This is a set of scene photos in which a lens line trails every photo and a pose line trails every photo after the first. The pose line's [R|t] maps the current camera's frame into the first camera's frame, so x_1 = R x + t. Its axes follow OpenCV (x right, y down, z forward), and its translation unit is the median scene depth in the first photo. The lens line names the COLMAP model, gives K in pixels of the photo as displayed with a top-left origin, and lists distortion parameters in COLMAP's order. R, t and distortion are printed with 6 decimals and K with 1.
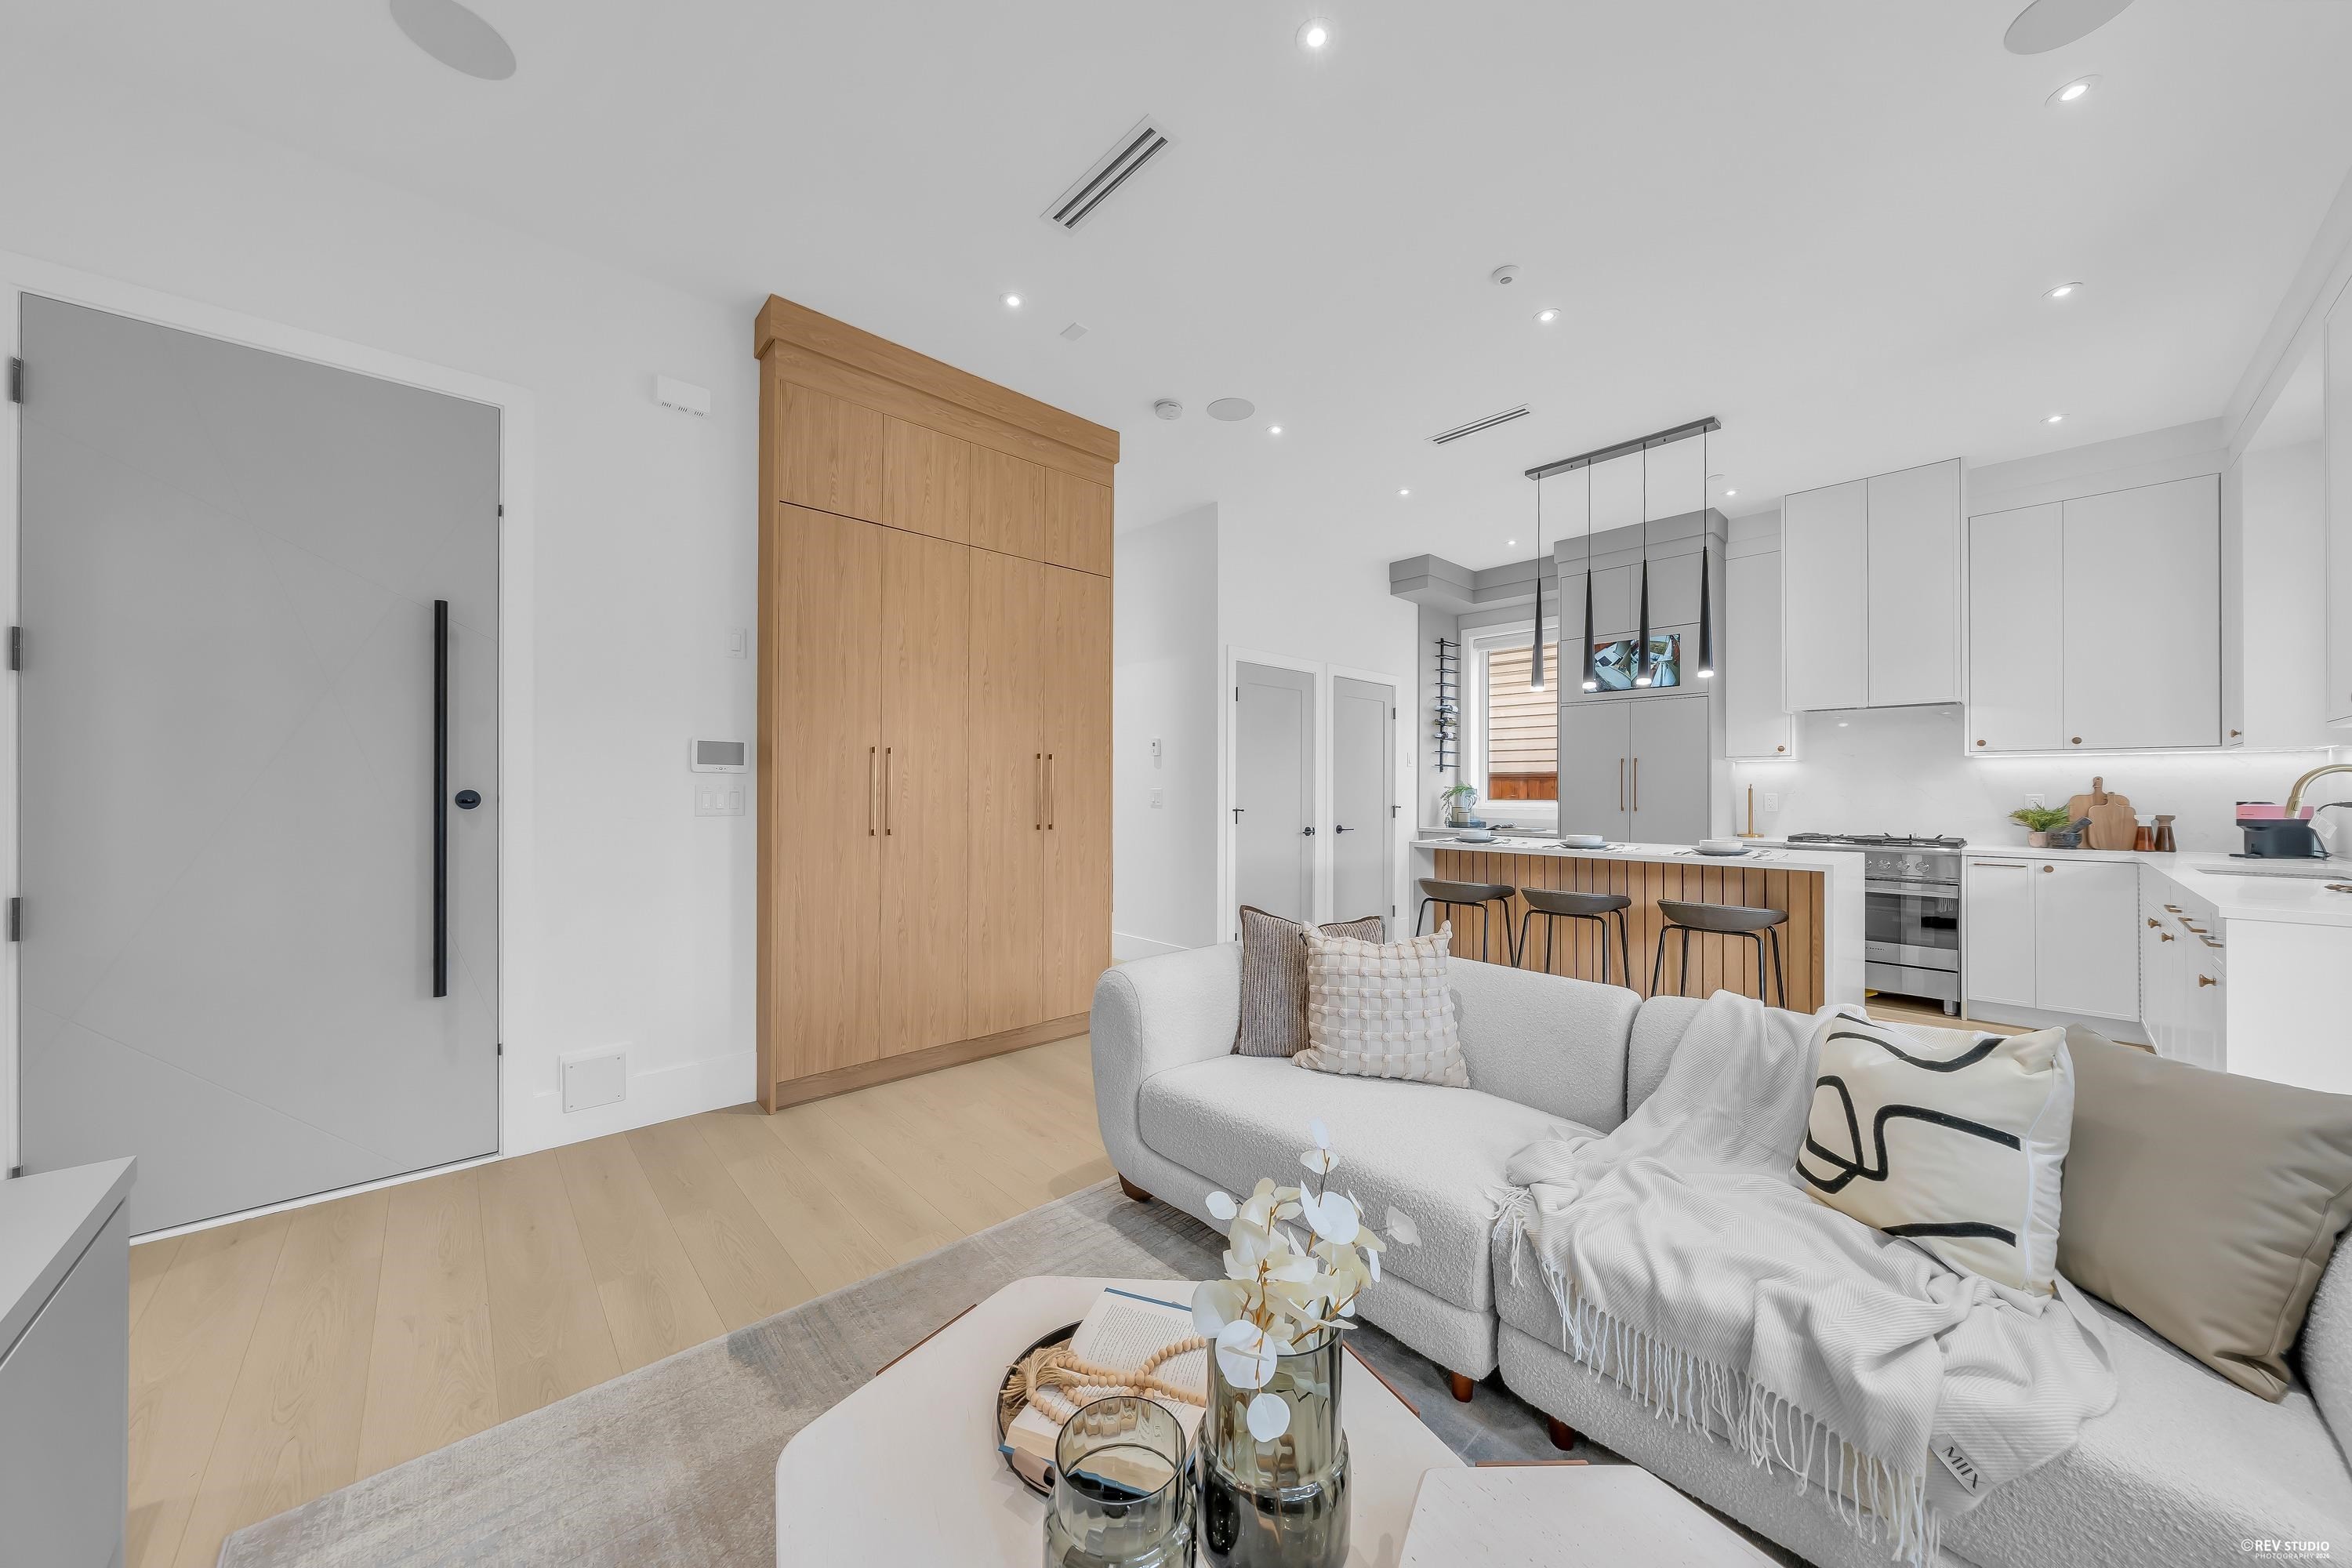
lens RADIAL K [[789.8, 0, 1172.8], [0, 789.8, 796.7], [0, 0, 1]] dist [0.011936, 0.000231]
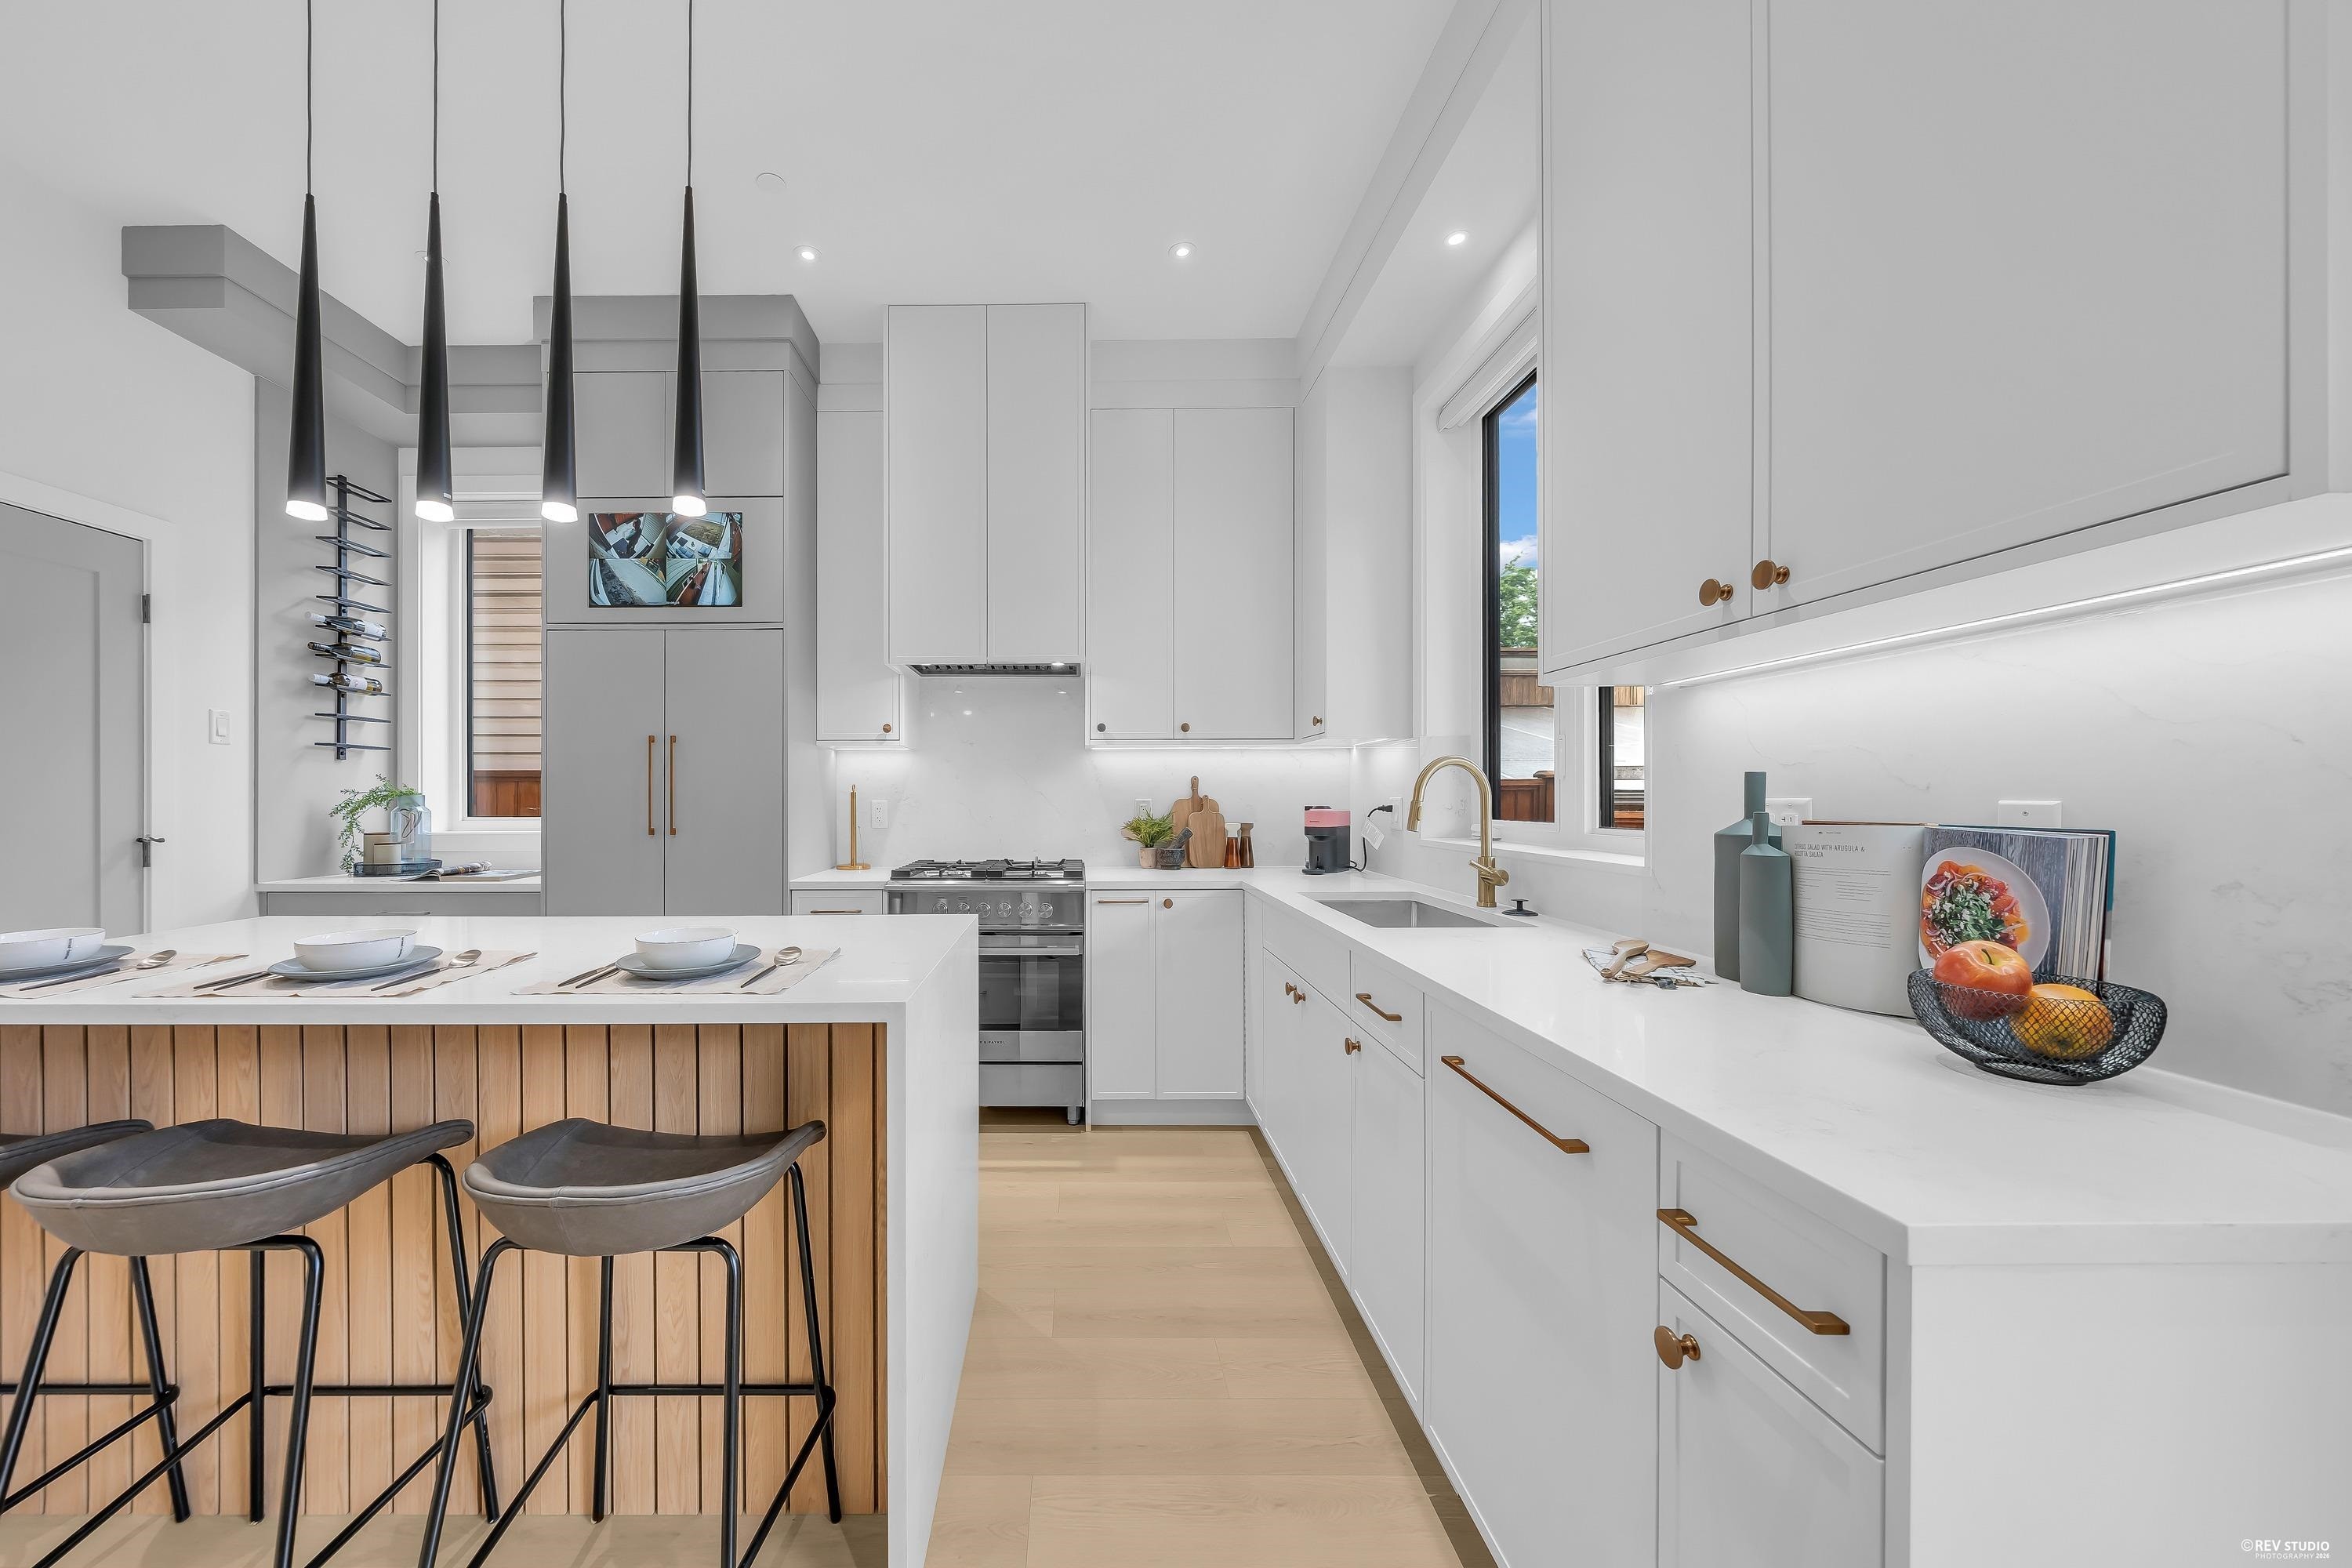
lens RADIAL K [[872.4, 0, 1068.8], [0, 872.4, 805.1], [0, 0, 1]] dist [-0.009080, 0.000591]
pose [[0.698079, -0.011151, 0.715934, 0.437198], [0.011048, 0.999927, 0.004801, -0.002078], [-0.715936, 0.004558, 0.698151, 0.479273]]
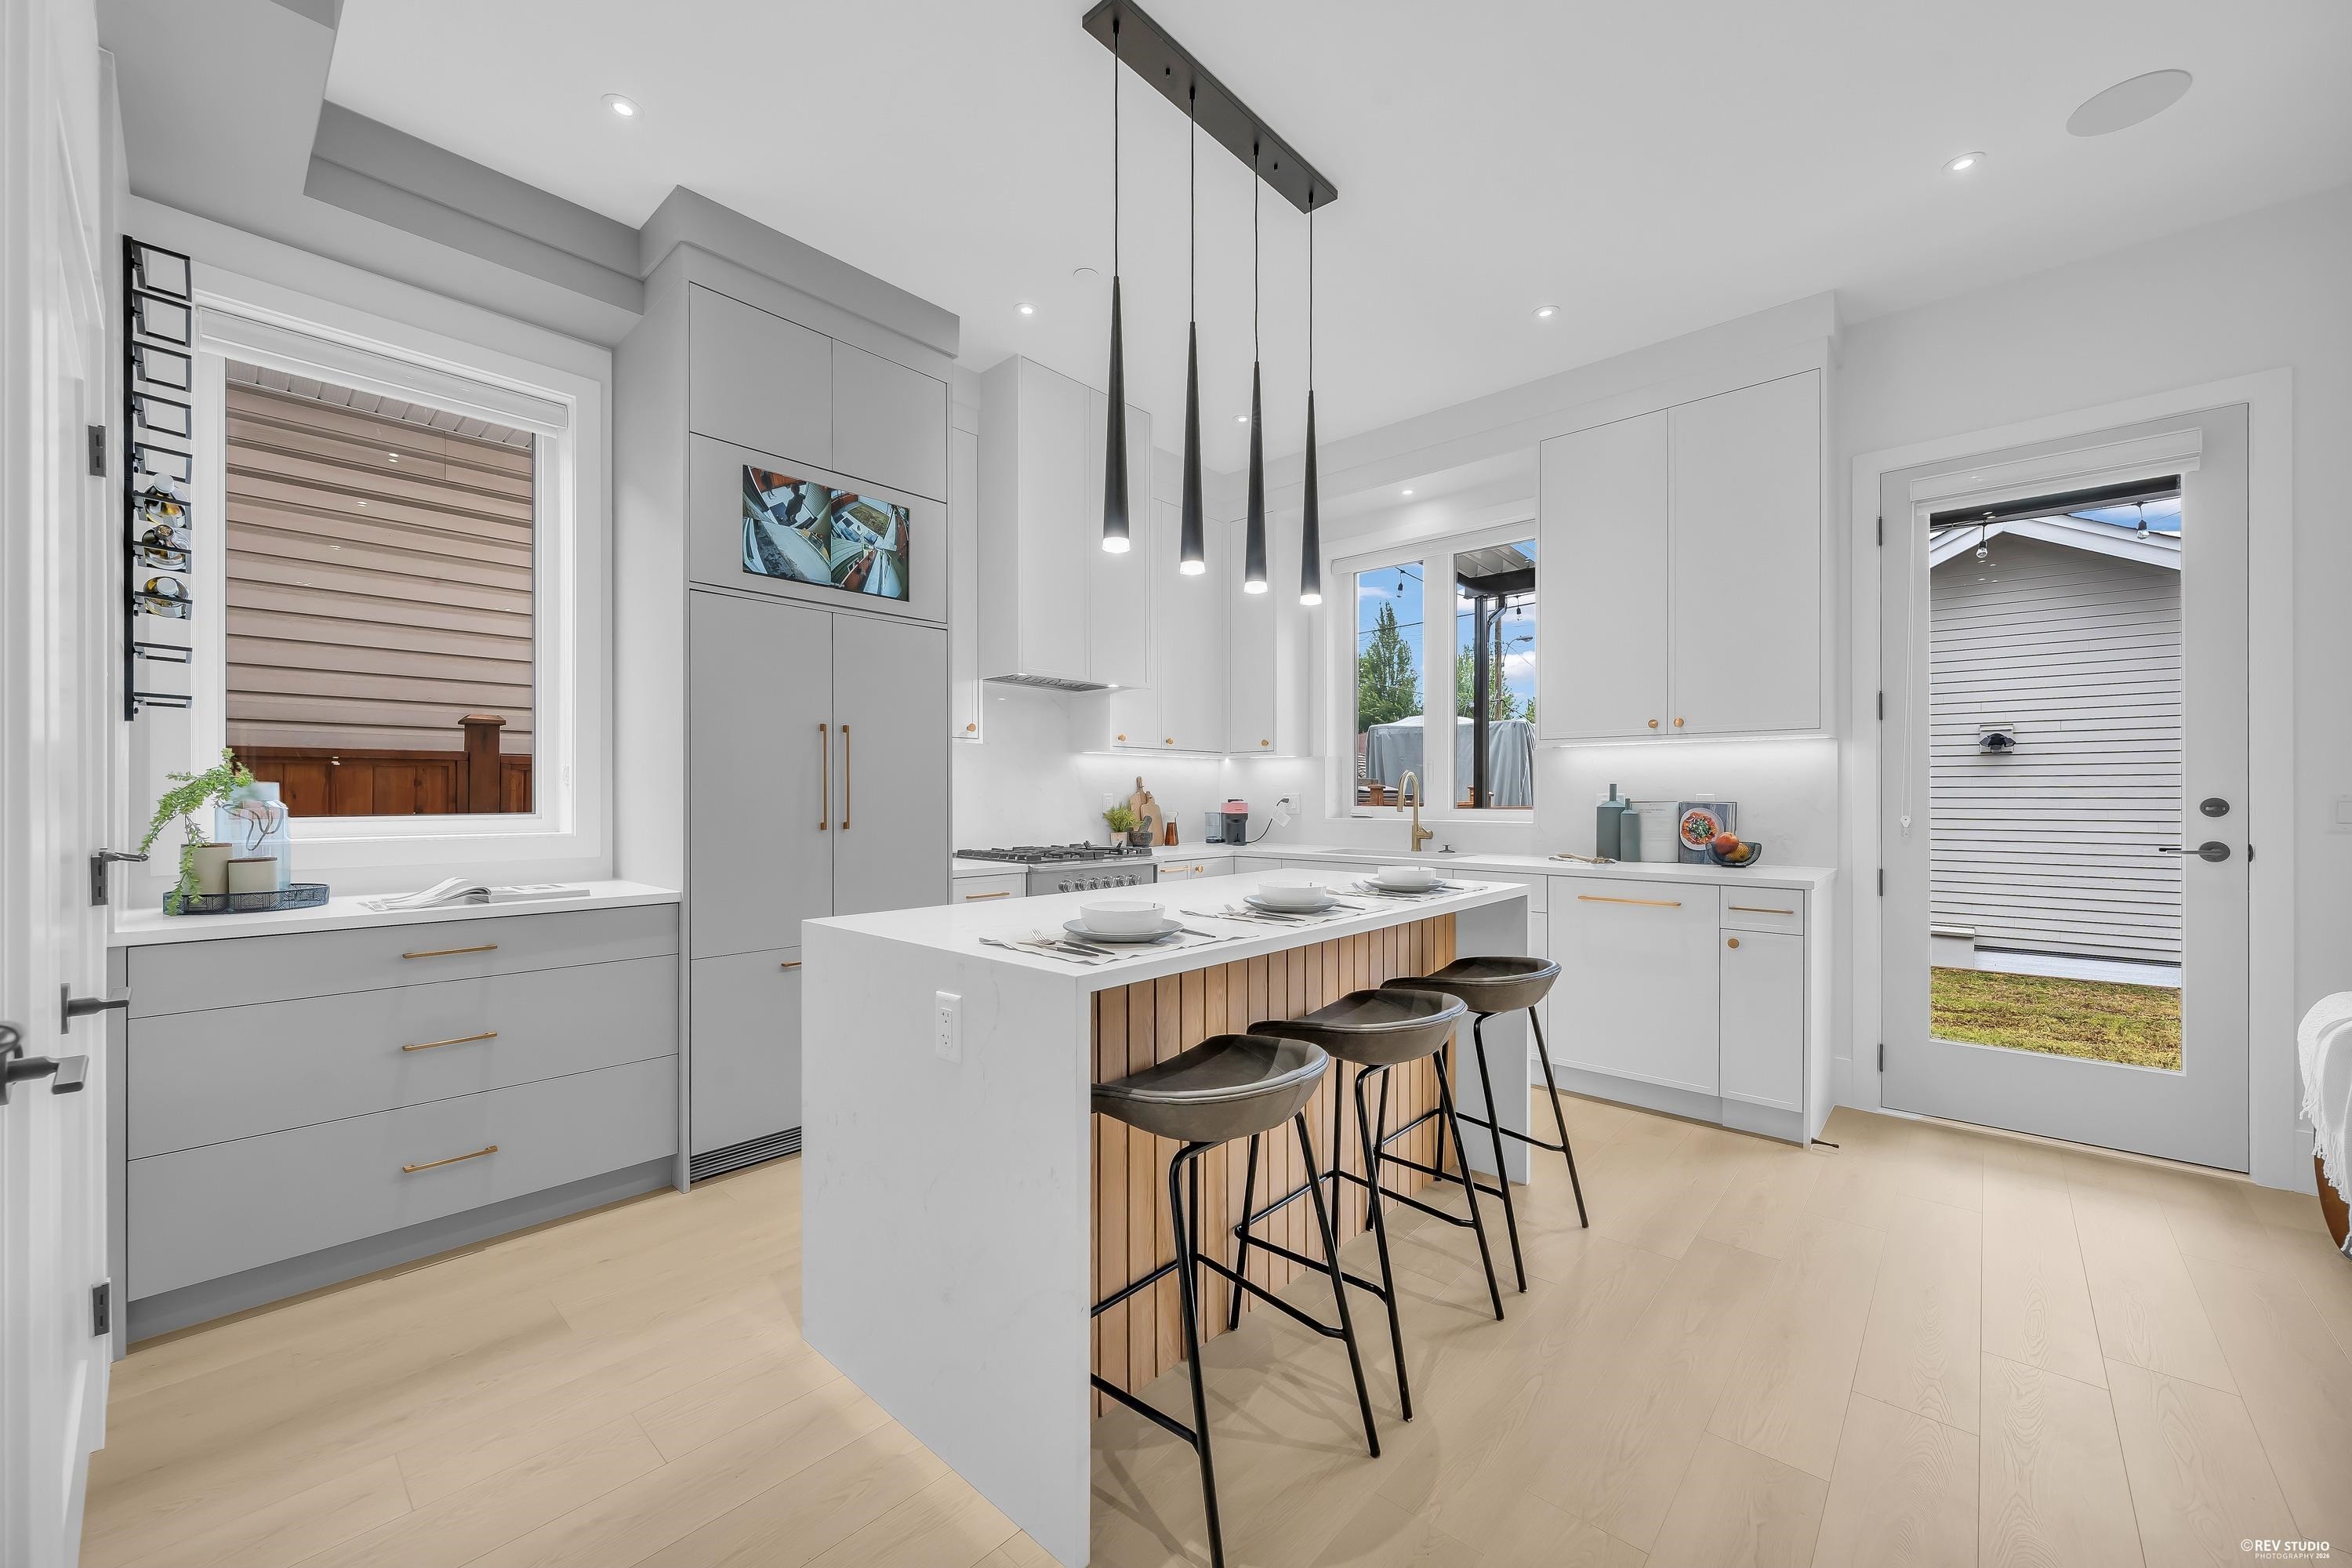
lens RADIAL K [[885.3, 0, 1195.0], [0, 885.3, 784.0], [0, 0, 1]] dist [0.009362, 0.000262]
pose [[-0.088282, 0.008972, 0.996055, 0.001615], [0.008580, 0.999929, -0.008246, -0.005928], [-0.996059, 0.007818, -0.088353, 1.015666]]
